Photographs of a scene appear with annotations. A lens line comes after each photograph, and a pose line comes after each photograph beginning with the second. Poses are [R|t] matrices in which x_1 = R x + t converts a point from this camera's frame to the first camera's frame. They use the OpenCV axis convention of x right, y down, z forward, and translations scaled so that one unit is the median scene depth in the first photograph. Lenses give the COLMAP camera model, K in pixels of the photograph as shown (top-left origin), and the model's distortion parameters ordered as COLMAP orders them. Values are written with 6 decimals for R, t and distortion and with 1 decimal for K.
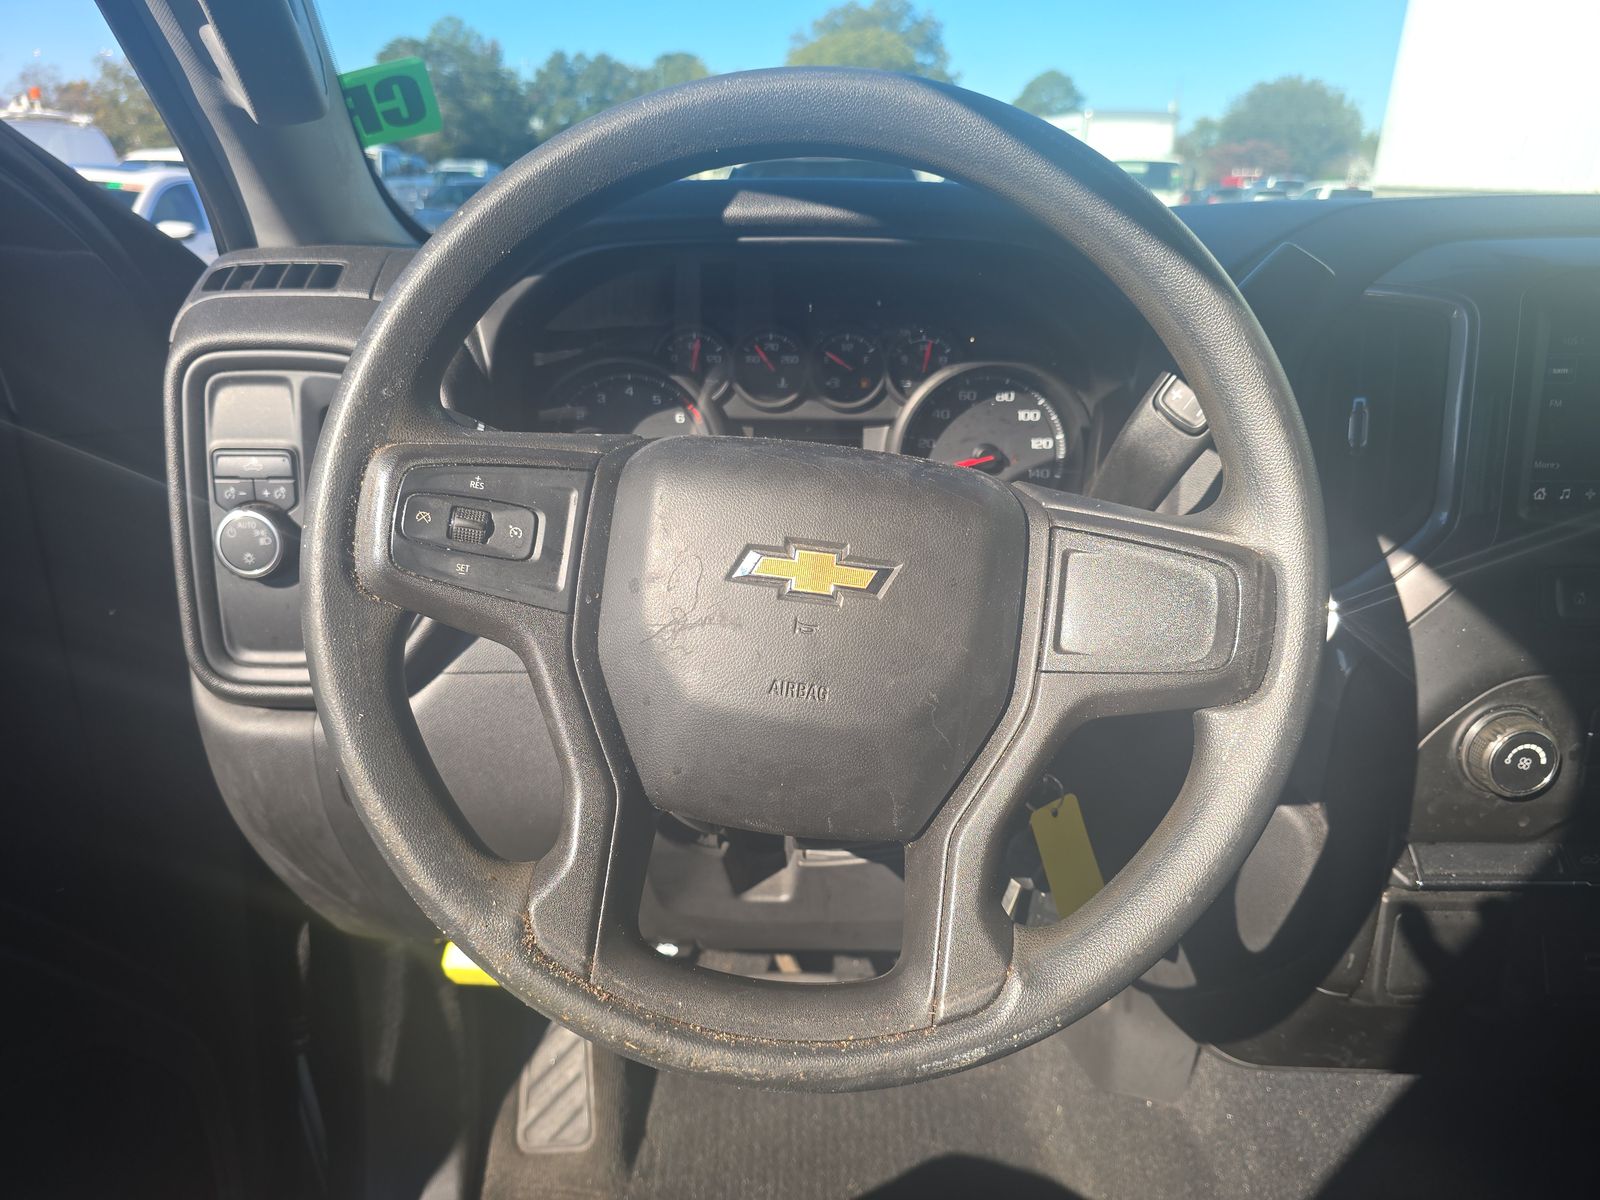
lens RADIAL K [[1097.3, 0, 800.0], [0, 1097.3, 600.0], [0, 0, 1]] dist [0.000018, -0.003731]
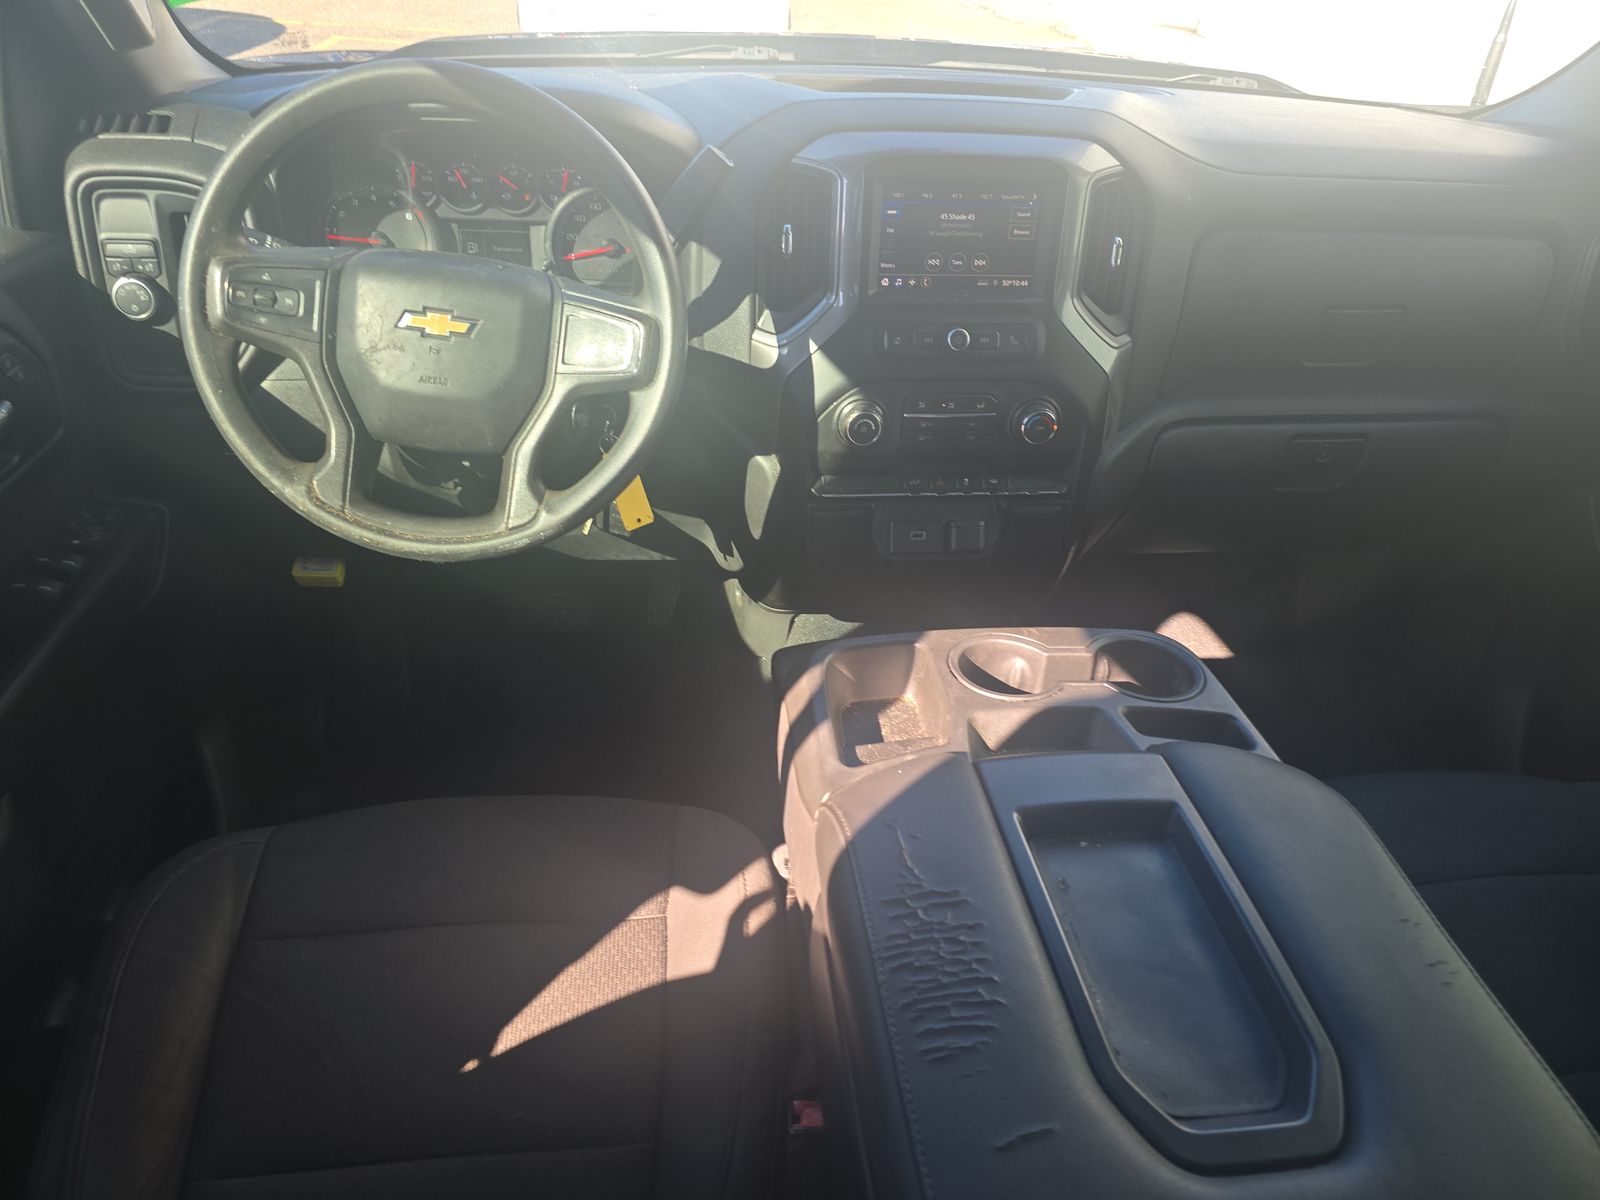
lens RADIAL K [[1063.1, 0, 800.0], [0, 1063.1, 600.0], [0, 0, 1]] dist [0.057625, -0.075173]
pose [[0.992524, -0.021547, 0.120130, 0.435045], [-0.007803, 0.971075, 0.238645, -0.007249], [-0.121797, -0.237799, 0.963648, -1.183072]]
